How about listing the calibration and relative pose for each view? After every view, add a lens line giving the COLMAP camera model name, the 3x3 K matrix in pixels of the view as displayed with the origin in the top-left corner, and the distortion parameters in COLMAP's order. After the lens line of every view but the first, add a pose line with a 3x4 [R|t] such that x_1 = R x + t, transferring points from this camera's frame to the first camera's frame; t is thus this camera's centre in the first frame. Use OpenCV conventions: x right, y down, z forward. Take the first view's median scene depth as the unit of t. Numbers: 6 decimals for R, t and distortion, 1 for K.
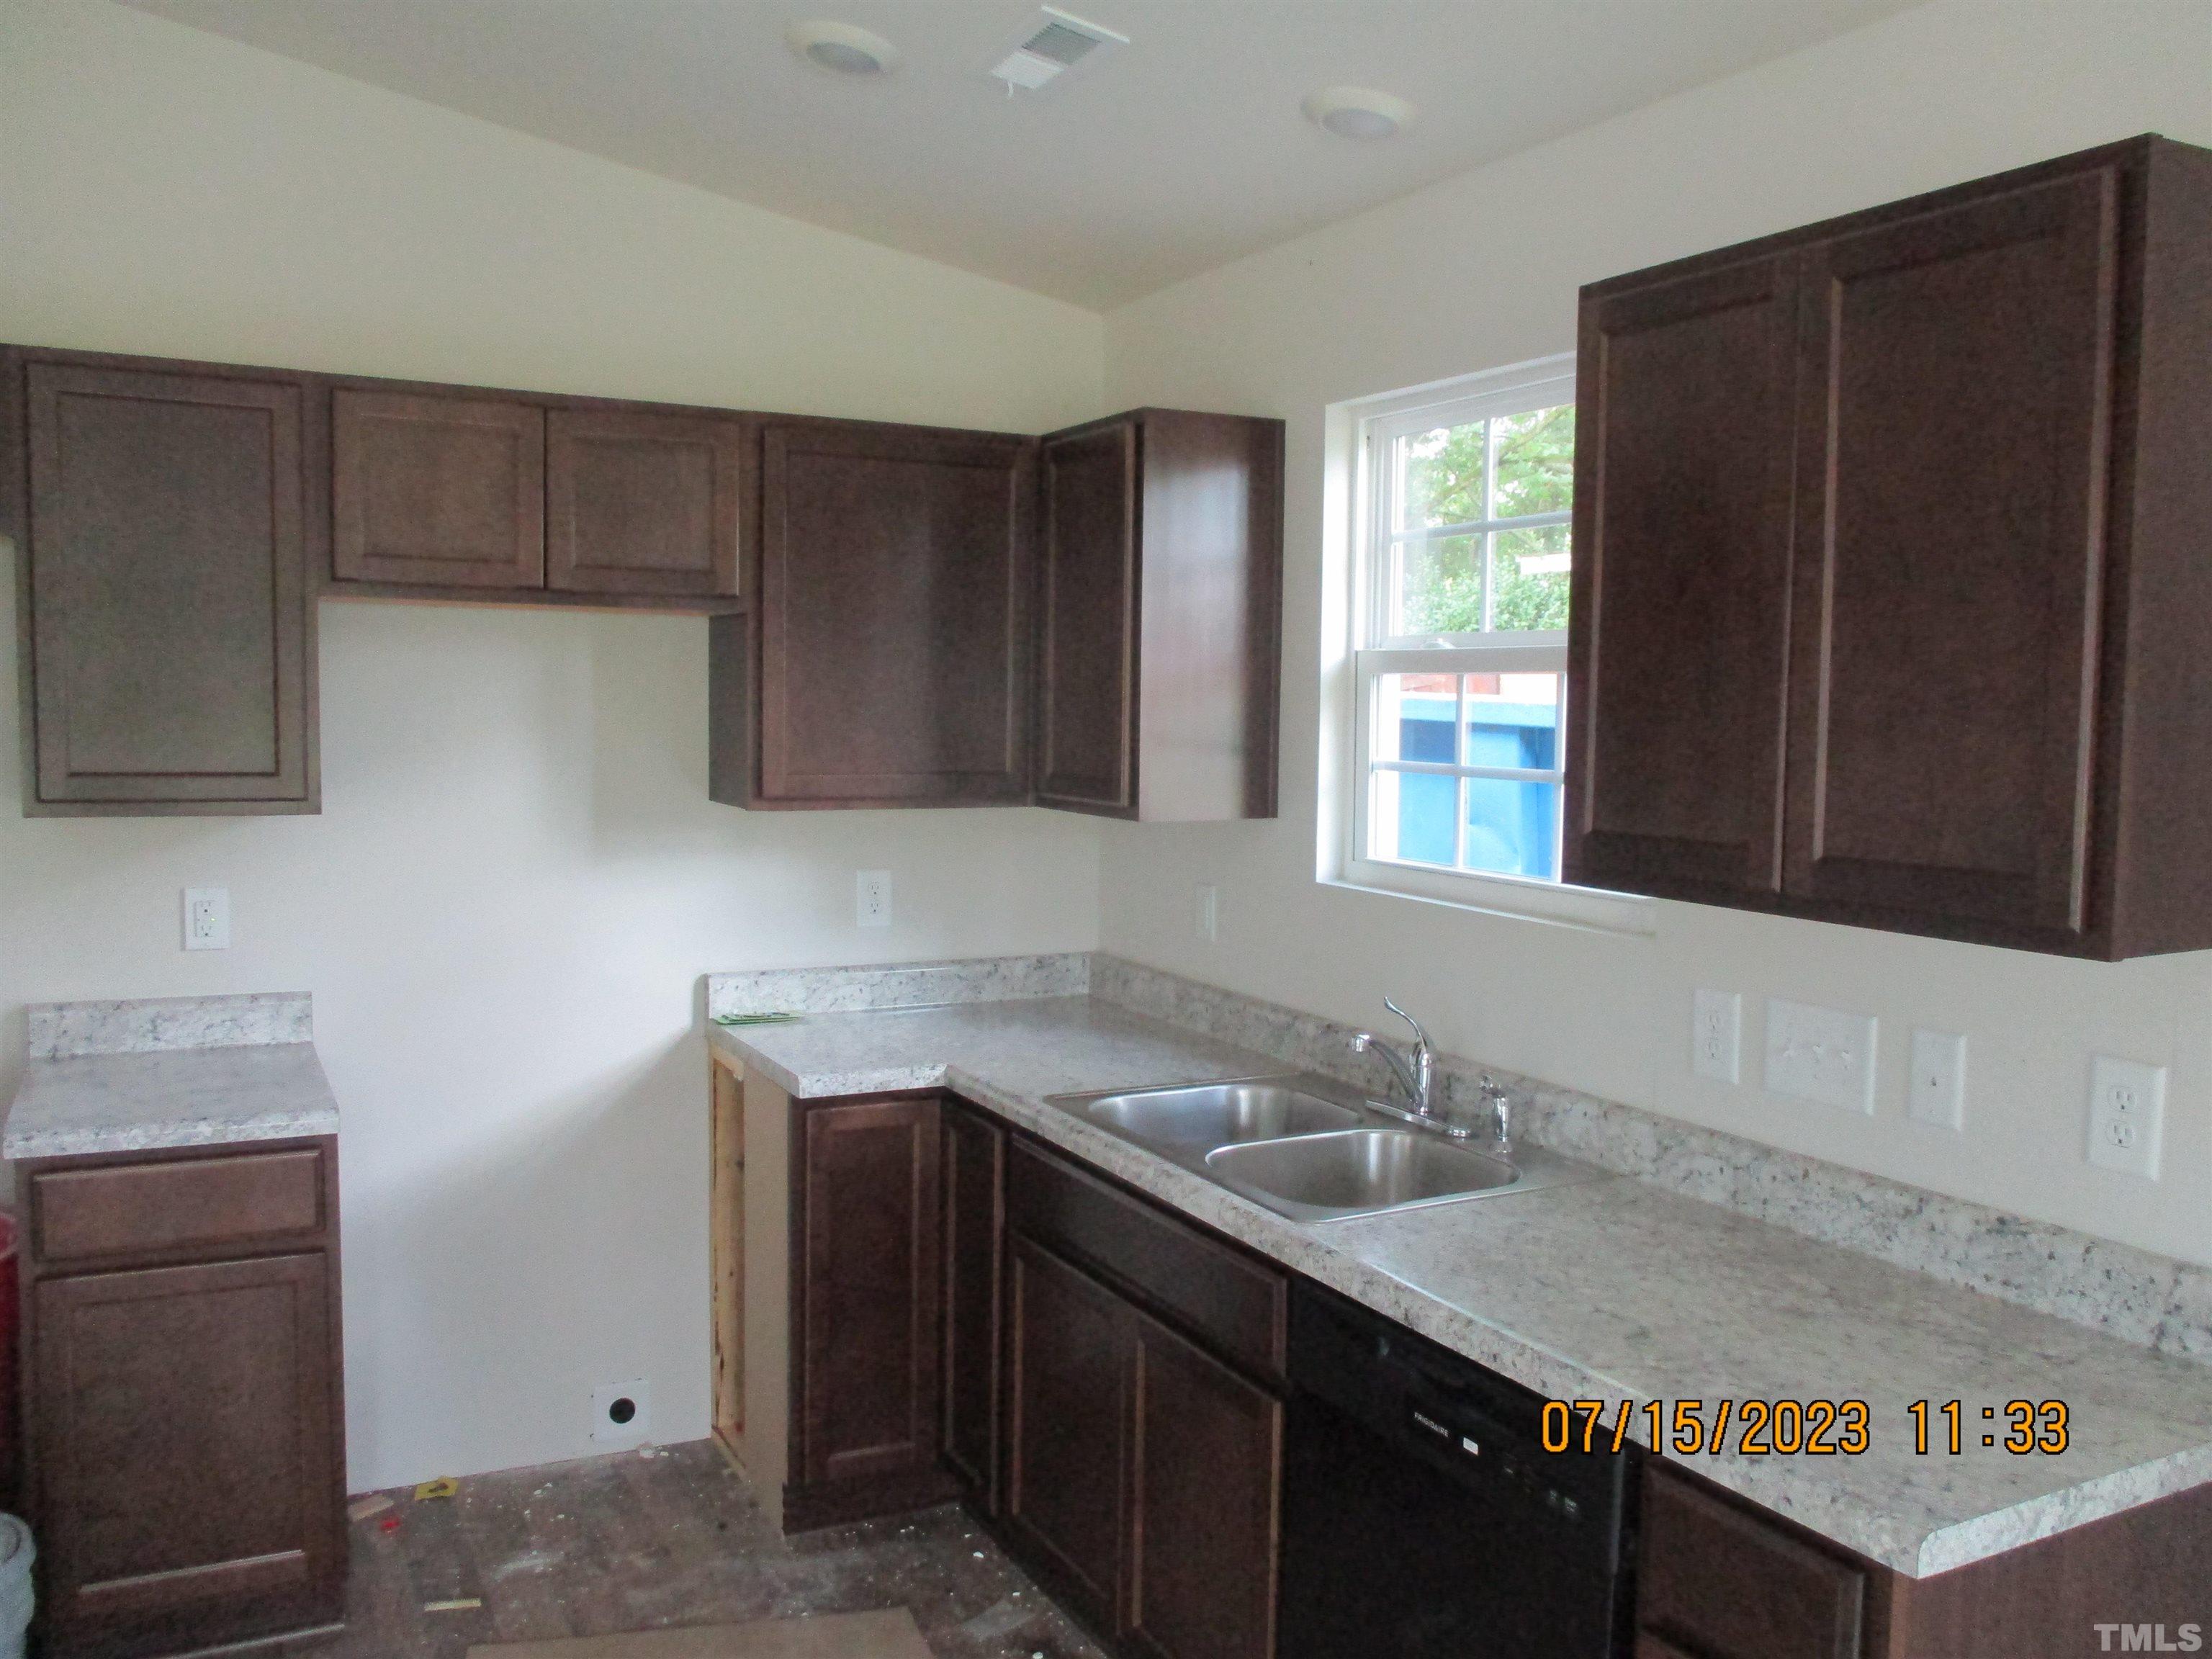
lens RADIAL K [[1863.5, 0, 1109.2], [0, 1863.5, 820.5], [0, 0, 1]] dist [-0.015706, -0.007342]
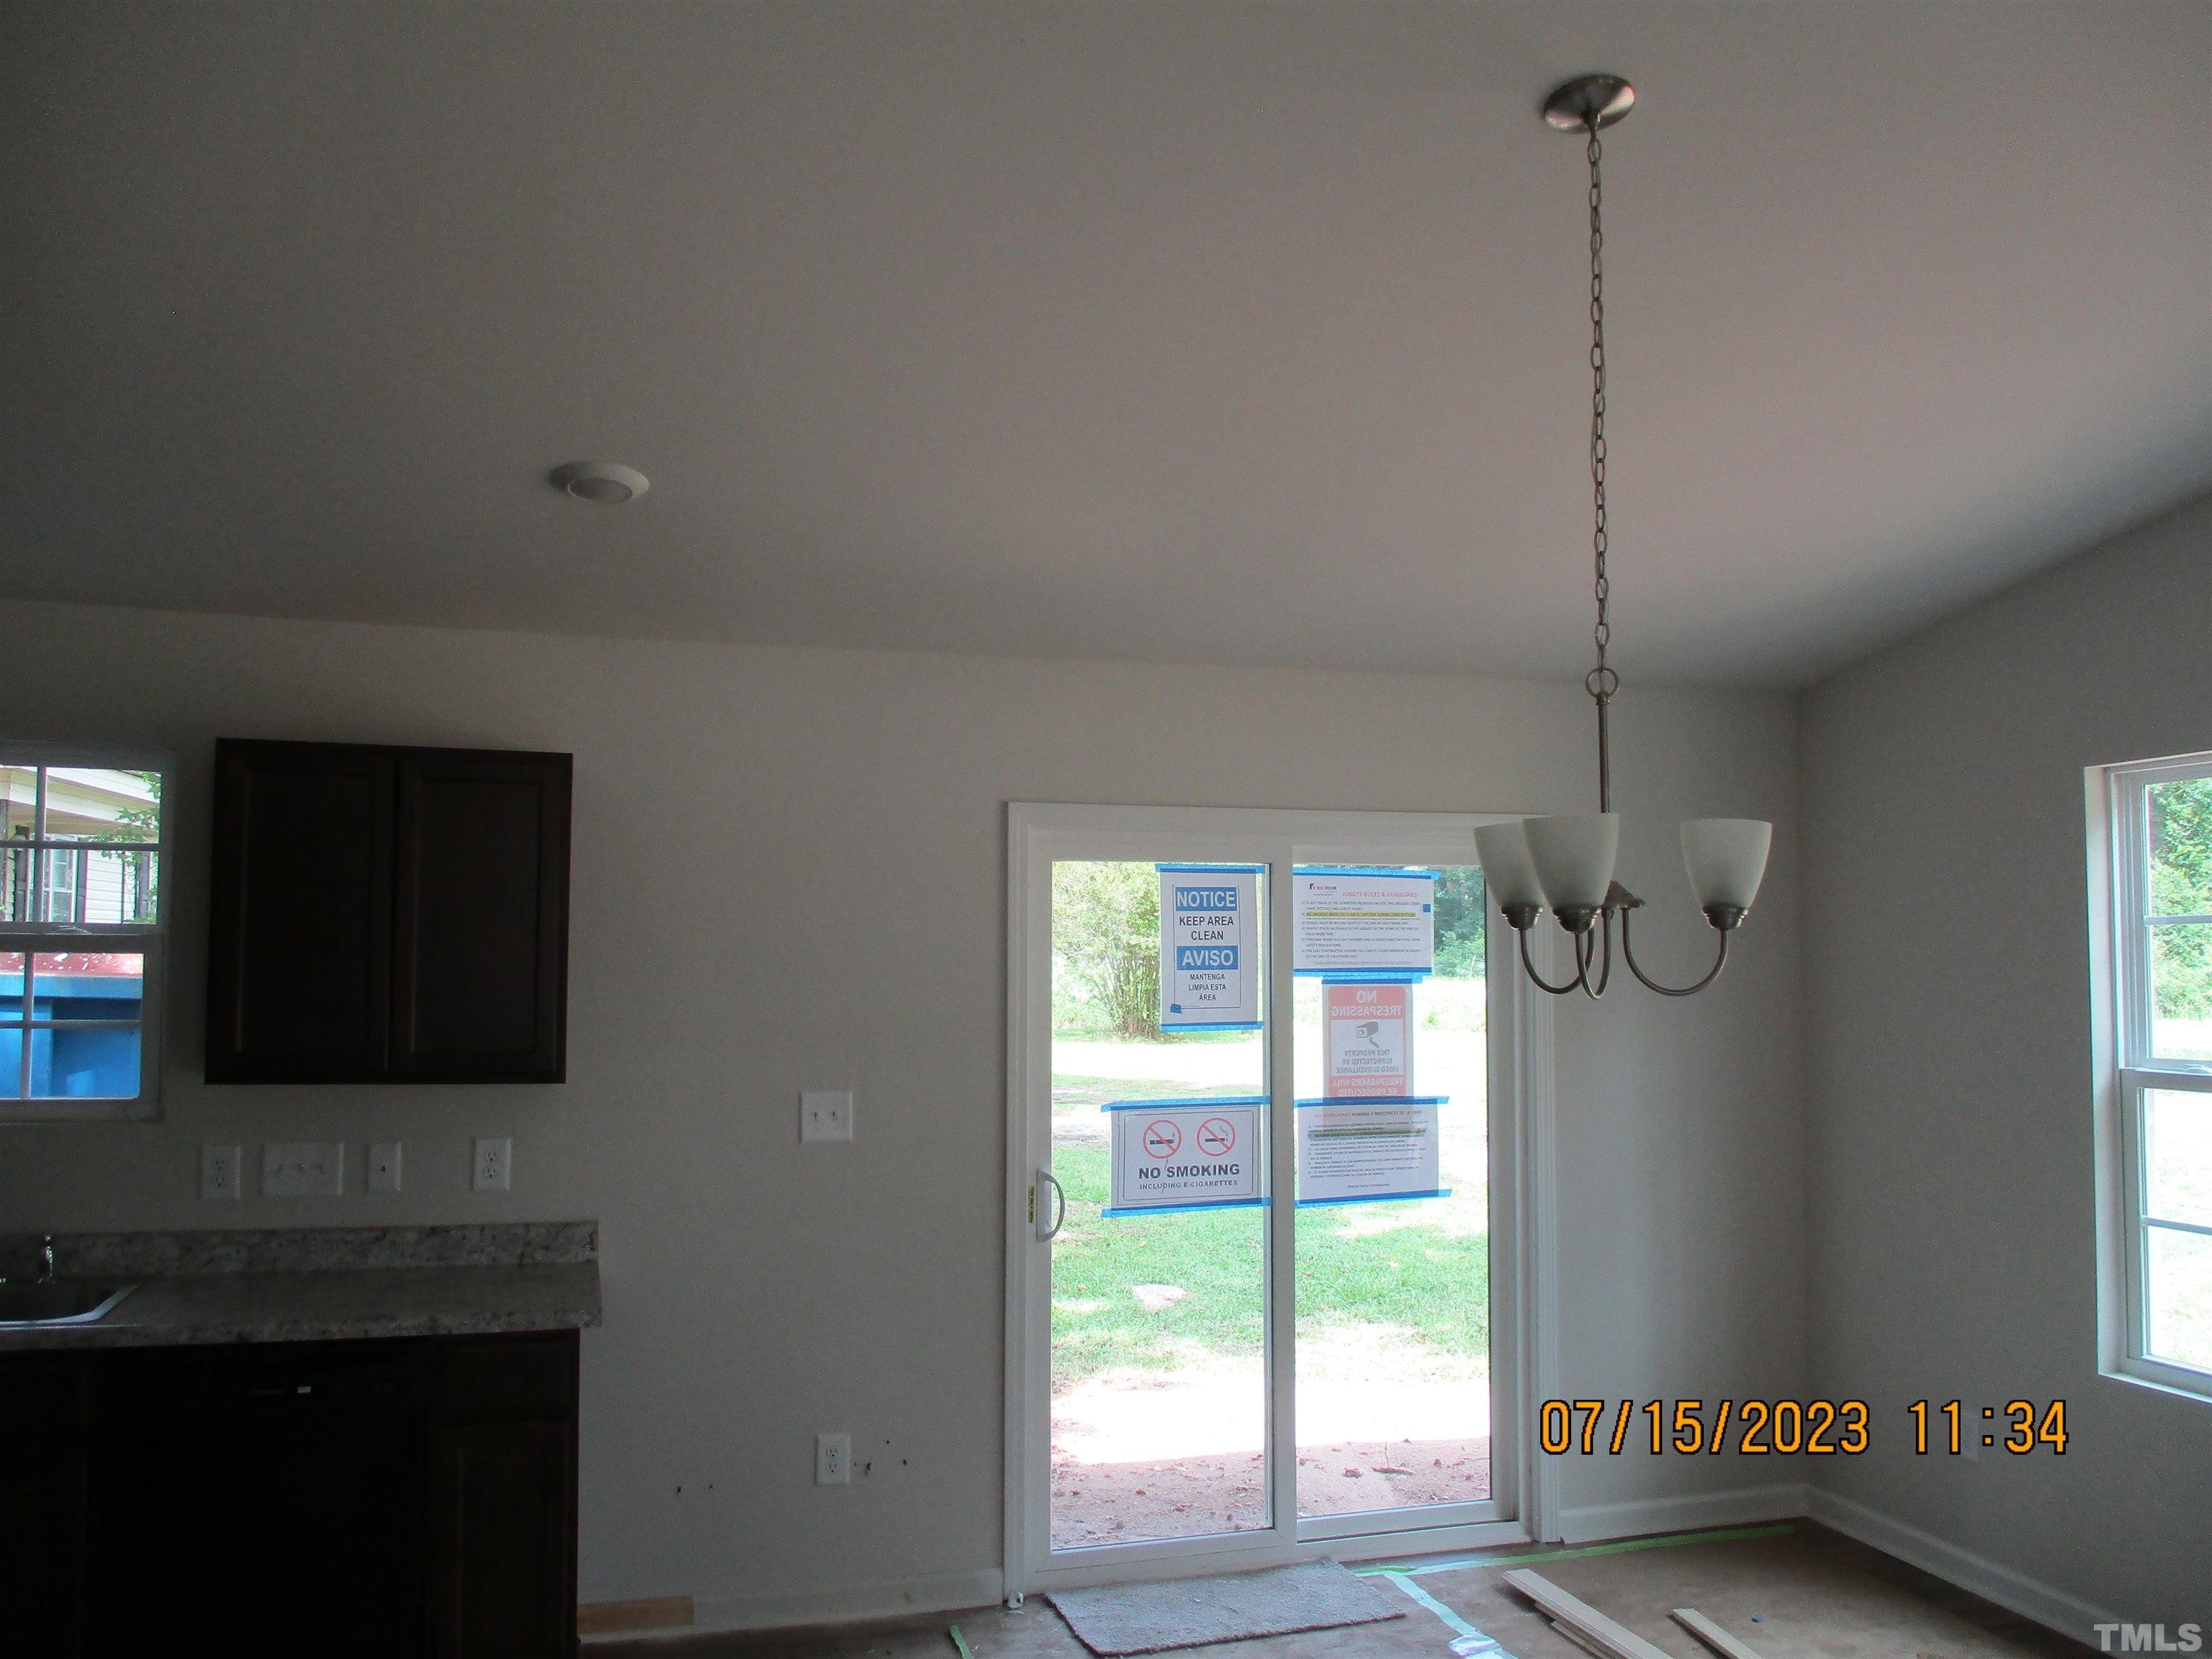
lens RADIAL K [[1863.5, 0, 1108.3], [0, 1863.5, 834.3], [0, 0, 1]] dist [-0.015706, -0.007342]
pose [[0.197259, 0.057976, 0.978636, -1.331263], [0.058902, 0.995745, -0.070863, -0.026544], [-0.978580, 0.071622, 0.193005, -0.144954]]
